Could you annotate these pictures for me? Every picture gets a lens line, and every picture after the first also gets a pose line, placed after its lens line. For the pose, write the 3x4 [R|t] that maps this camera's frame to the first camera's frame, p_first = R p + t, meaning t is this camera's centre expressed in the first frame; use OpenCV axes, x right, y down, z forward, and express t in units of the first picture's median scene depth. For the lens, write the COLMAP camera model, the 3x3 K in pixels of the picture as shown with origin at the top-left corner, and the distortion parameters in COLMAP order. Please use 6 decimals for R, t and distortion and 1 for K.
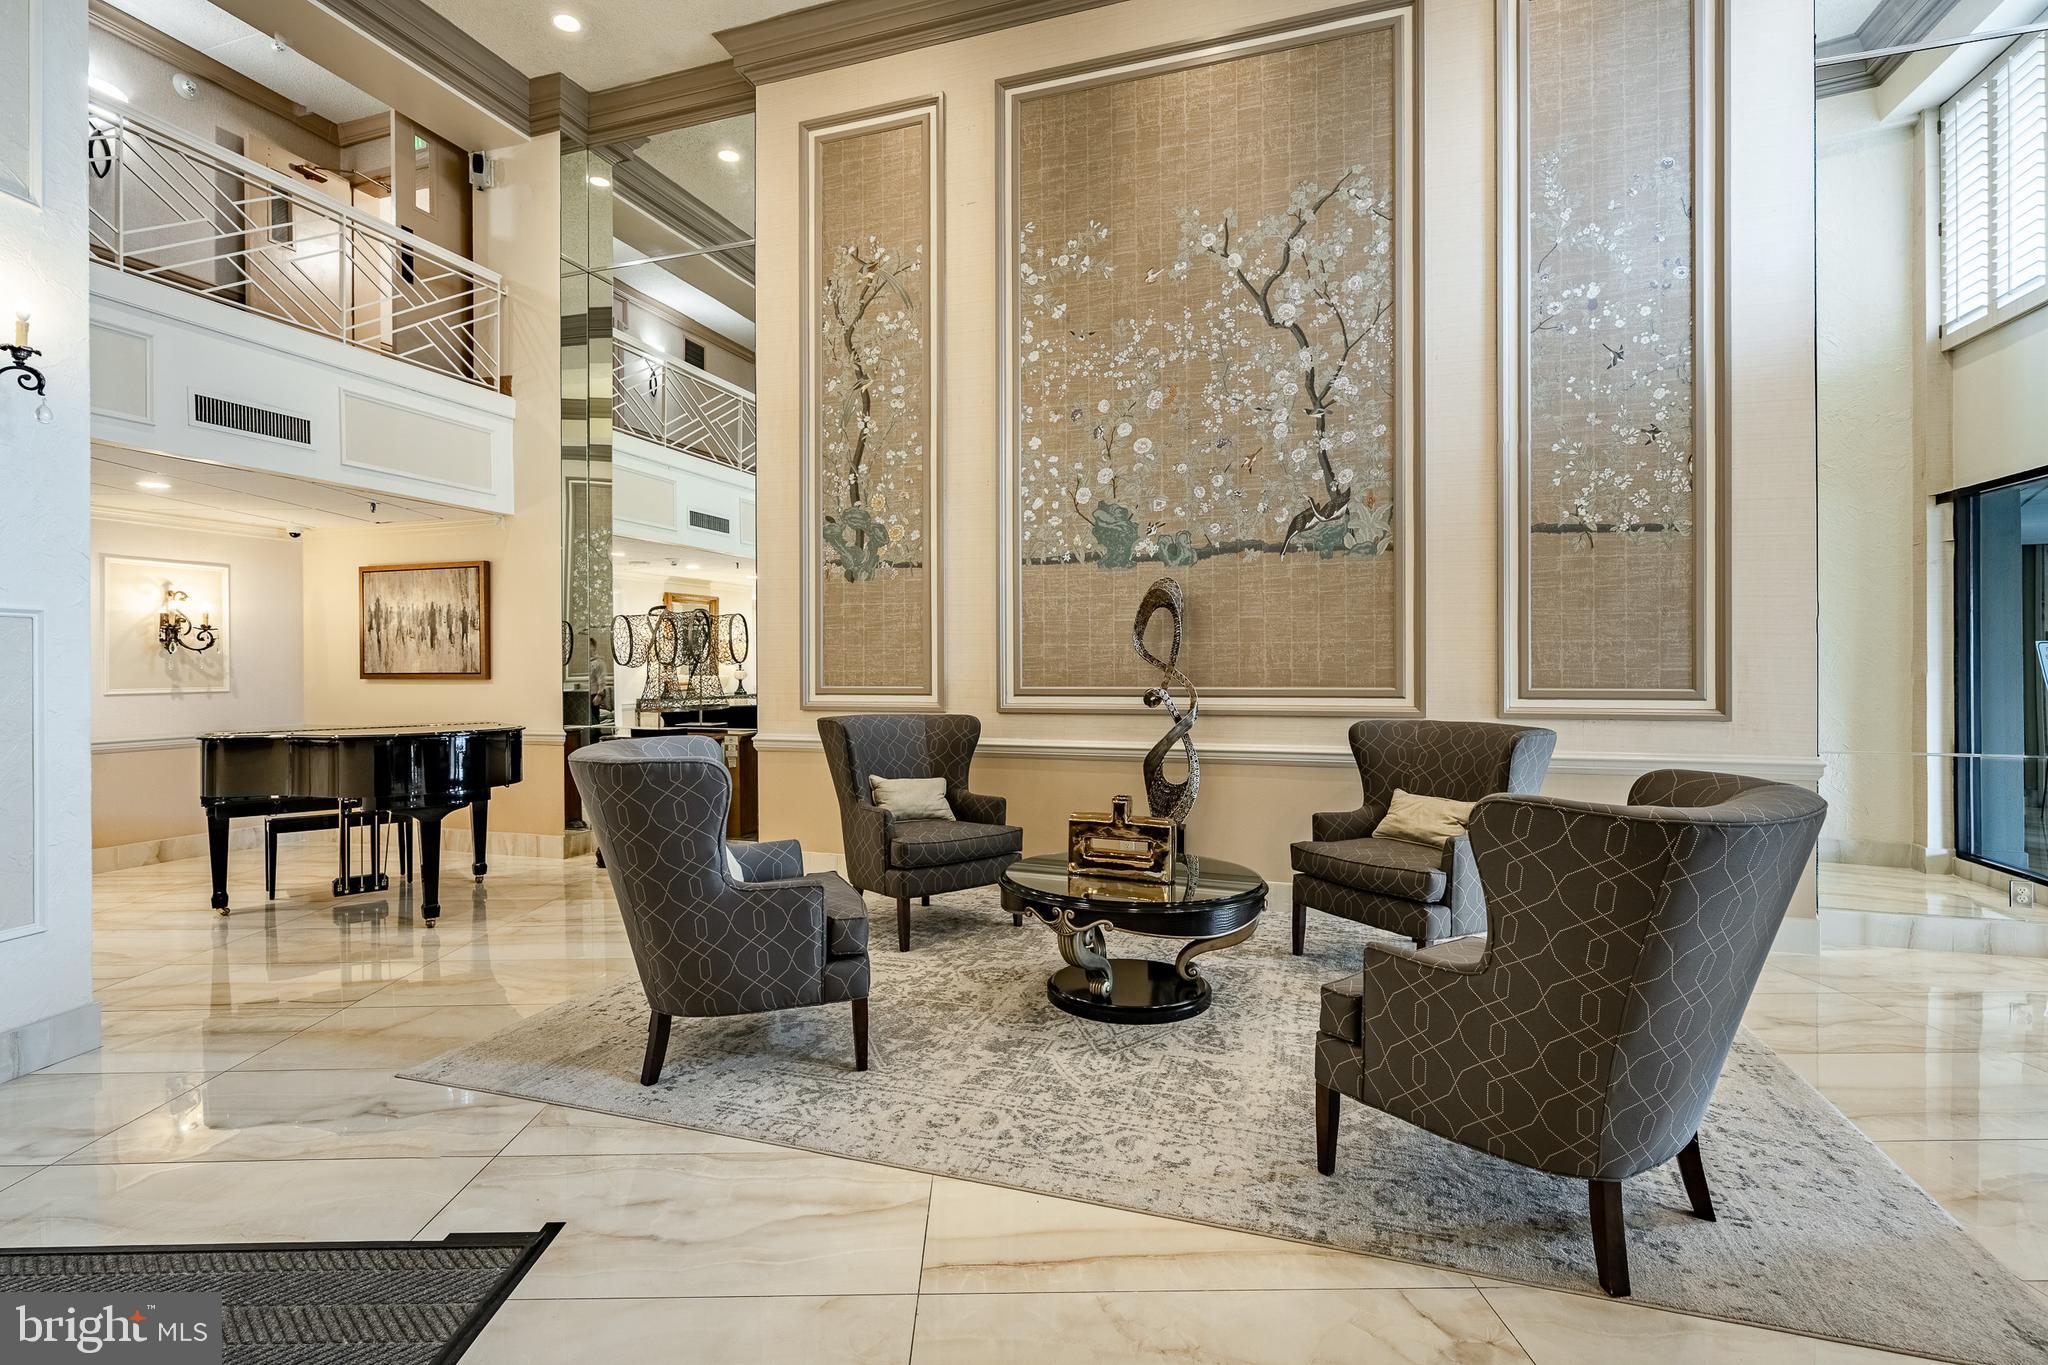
lens RADIAL K [[962.5, 0, 1023.7], [0, 962.5, 667.6], [0, 0, 1]] dist [-0.000801, -0.001104]
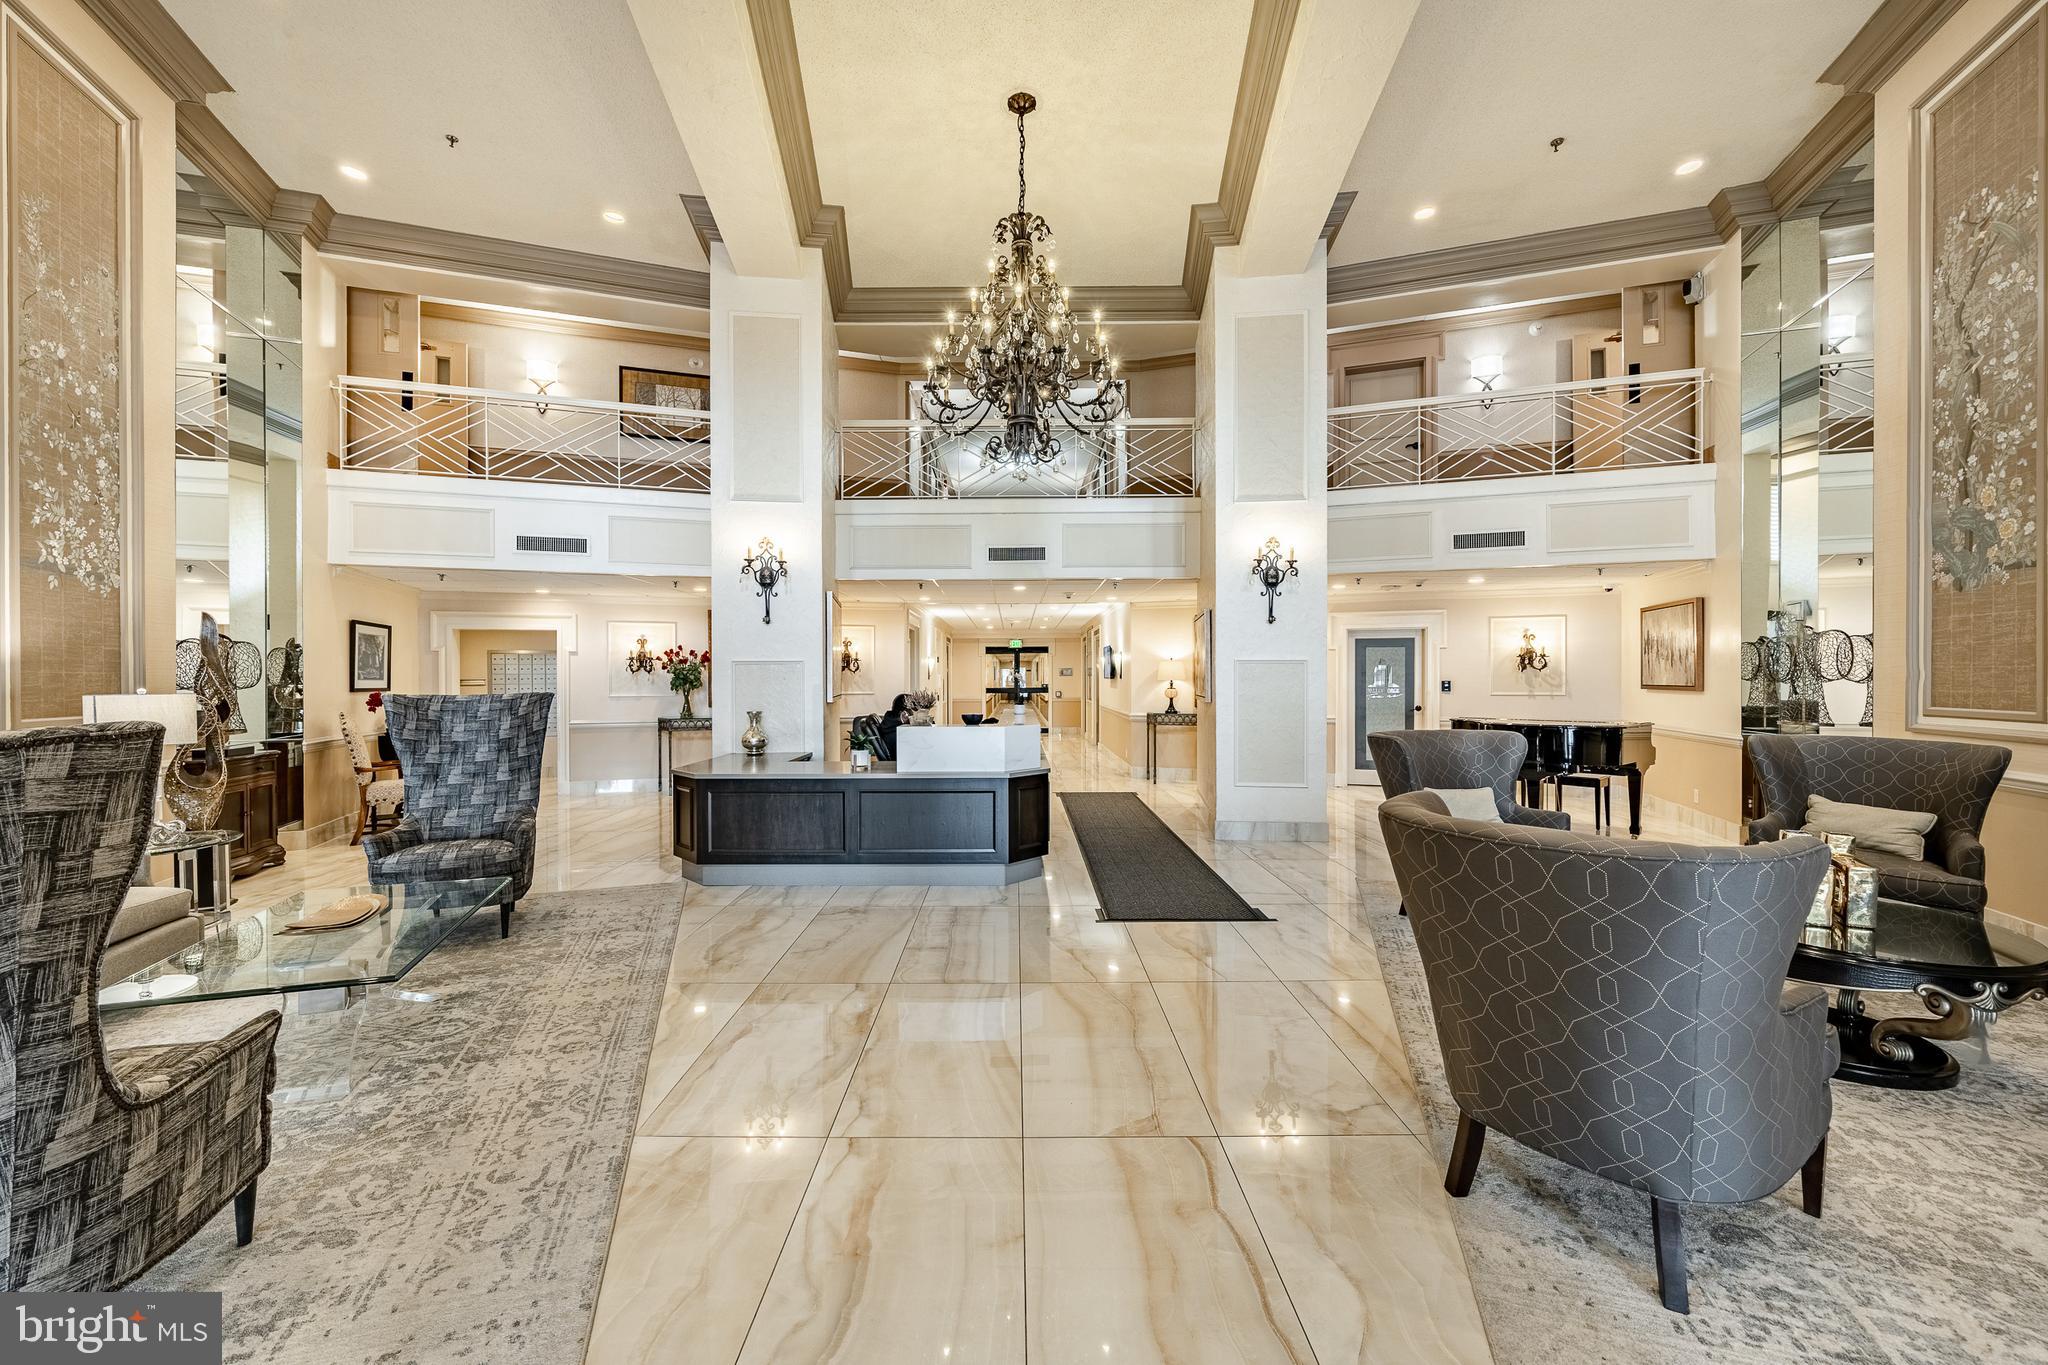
lens RADIAL K [[776.7, 0, 1030.4], [0, 776.7, 679.6], [0, 0, 1]] dist [-0.003088, -0.000033]
pose [[0.002891, 0.007938, -0.999964, 0.532818], [0.000015, 0.999968, 0.007938, -0.013052], [0.999996, -0.000038, 0.002891, 0.140856]]
